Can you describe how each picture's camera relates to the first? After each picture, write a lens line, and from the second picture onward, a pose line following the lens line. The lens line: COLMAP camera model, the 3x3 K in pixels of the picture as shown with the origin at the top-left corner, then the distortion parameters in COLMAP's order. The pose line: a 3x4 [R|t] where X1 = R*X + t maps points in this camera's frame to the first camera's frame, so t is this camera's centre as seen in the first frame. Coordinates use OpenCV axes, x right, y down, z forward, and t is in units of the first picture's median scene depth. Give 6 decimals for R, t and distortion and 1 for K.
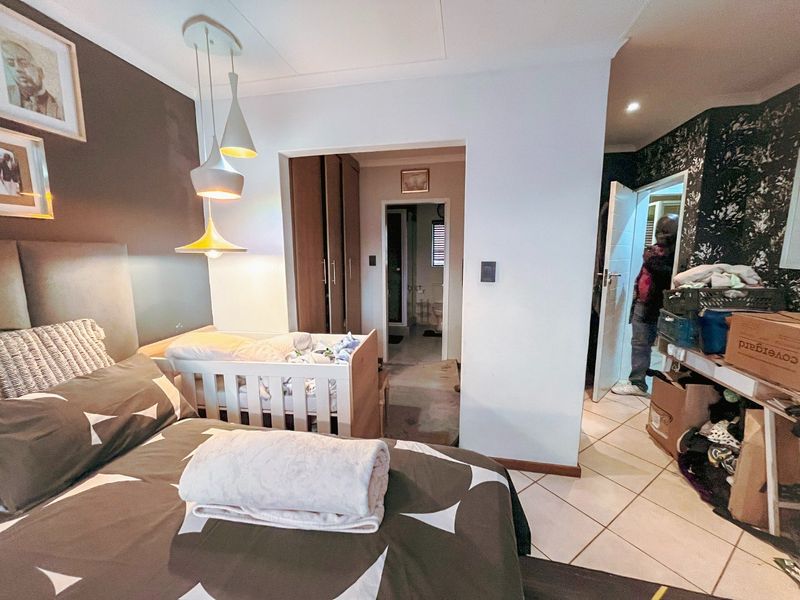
lens RADIAL K [[315.2, 0, 398.8], [0, 315.2, 303.3], [0, 0, 1]] dist [0.005515, 0.000415]
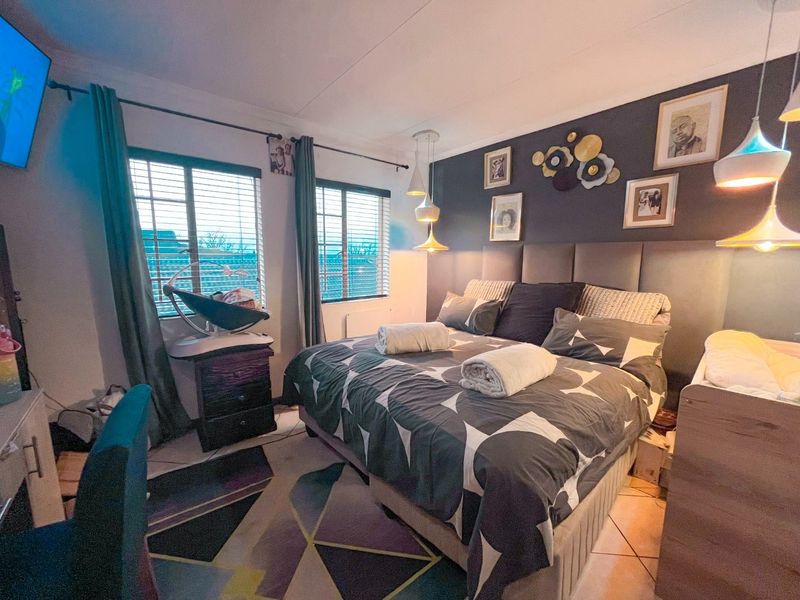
lens RADIAL K [[315.2, 0, 398.8], [0, 315.2, 303.3], [0, 0, 1]] dist [0.005515, 0.000415]
pose [[-0.631803, 0.115763, -0.766436, 0.960490], [-0.121555, 0.961754, 0.245466, -0.127402], [0.765539, 0.248250, -0.593567, 1.031087]]
